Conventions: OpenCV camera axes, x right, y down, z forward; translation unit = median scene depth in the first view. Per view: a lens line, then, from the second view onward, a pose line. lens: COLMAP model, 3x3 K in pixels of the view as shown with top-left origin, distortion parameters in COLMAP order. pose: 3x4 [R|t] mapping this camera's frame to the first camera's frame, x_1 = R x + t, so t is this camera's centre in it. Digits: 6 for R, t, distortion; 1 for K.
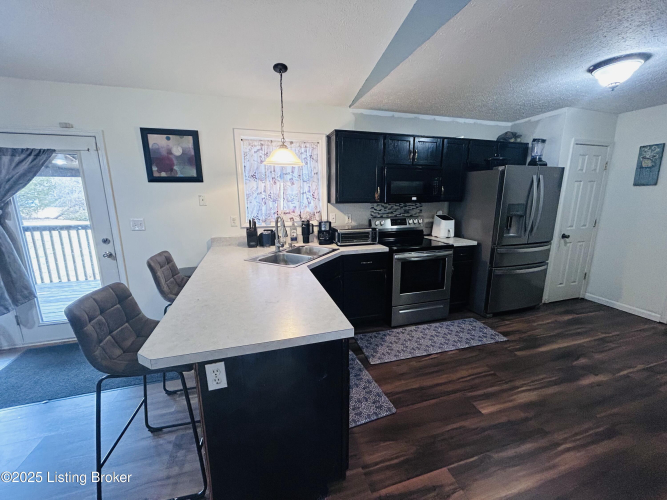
lens RADIAL K [[263.5, 0, 332.2], [0, 263.5, 247.6], [0, 0, 1]] dist [-0.007692, 0.000367]
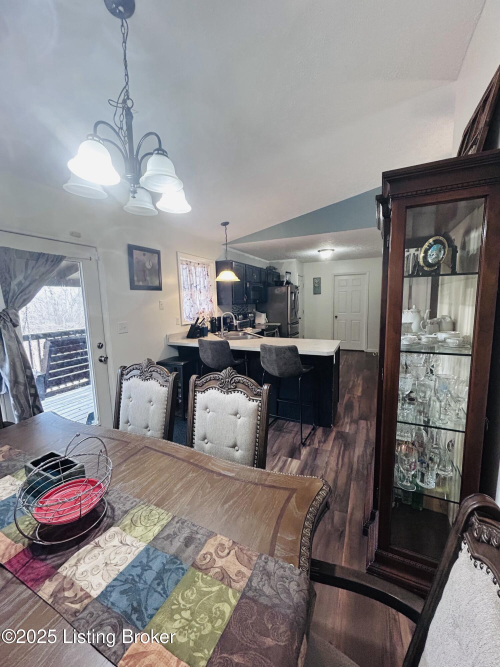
lens RADIAL K [[263.5, 0, 248.6], [0, 263.5, 333.7], [0, 0, 1]] dist [-0.007692, 0.000367]
pose [[0.664482, -0.106369, 0.739695, -1.223132], [0.167490, 0.985835, -0.008695, 0.035854], [-0.728293, 0.129669, 0.672886, -0.123556]]
